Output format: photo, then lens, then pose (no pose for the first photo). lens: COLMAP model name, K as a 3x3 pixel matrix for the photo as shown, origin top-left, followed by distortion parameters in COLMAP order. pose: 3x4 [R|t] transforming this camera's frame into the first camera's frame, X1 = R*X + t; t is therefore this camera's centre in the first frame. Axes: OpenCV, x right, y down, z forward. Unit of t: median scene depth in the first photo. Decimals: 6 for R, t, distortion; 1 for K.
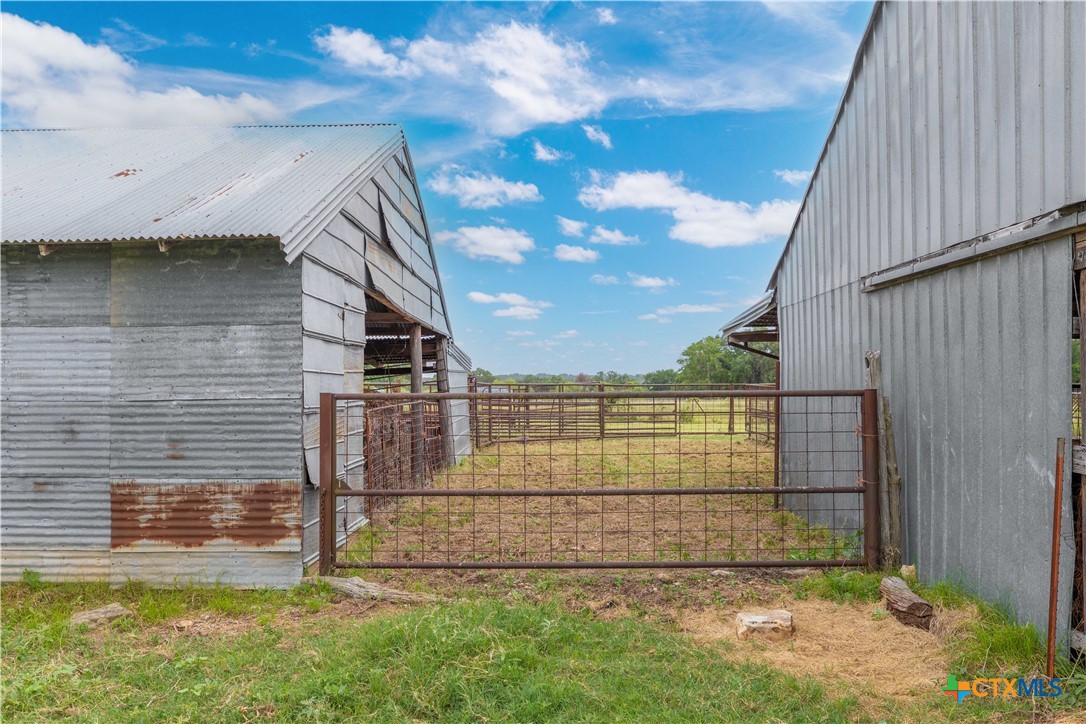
lens RADIAL K [[1047.9, 0, 541.0], [0, 1047.9, 367.7], [0, 0, 1]] dist [-0.028280, 0.000000]
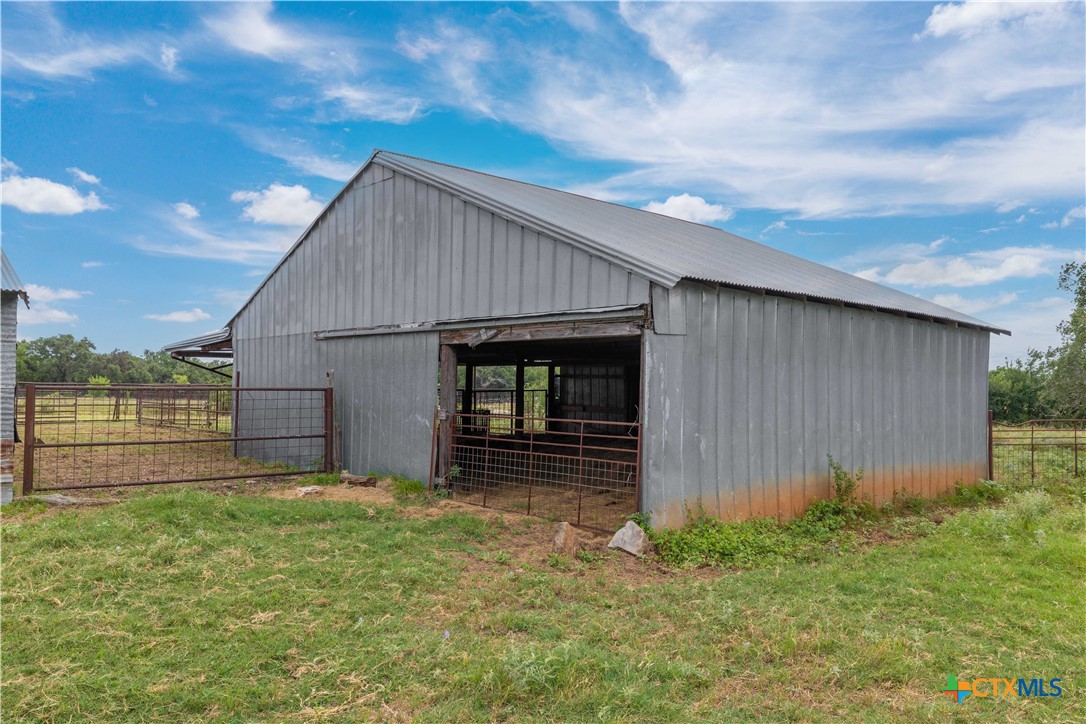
lens RADIAL K [[1379.5, 0, 542.6], [0, 1379.5, 362.1], [0, 0, 1]] dist [-0.013876, 0.000000]
pose [[0.721024, 0.028293, 0.692333, -1.248404], [-0.025958, 0.999568, -0.013815, -0.003729], [-0.692424, -0.008011, 0.721446, -1.247988]]
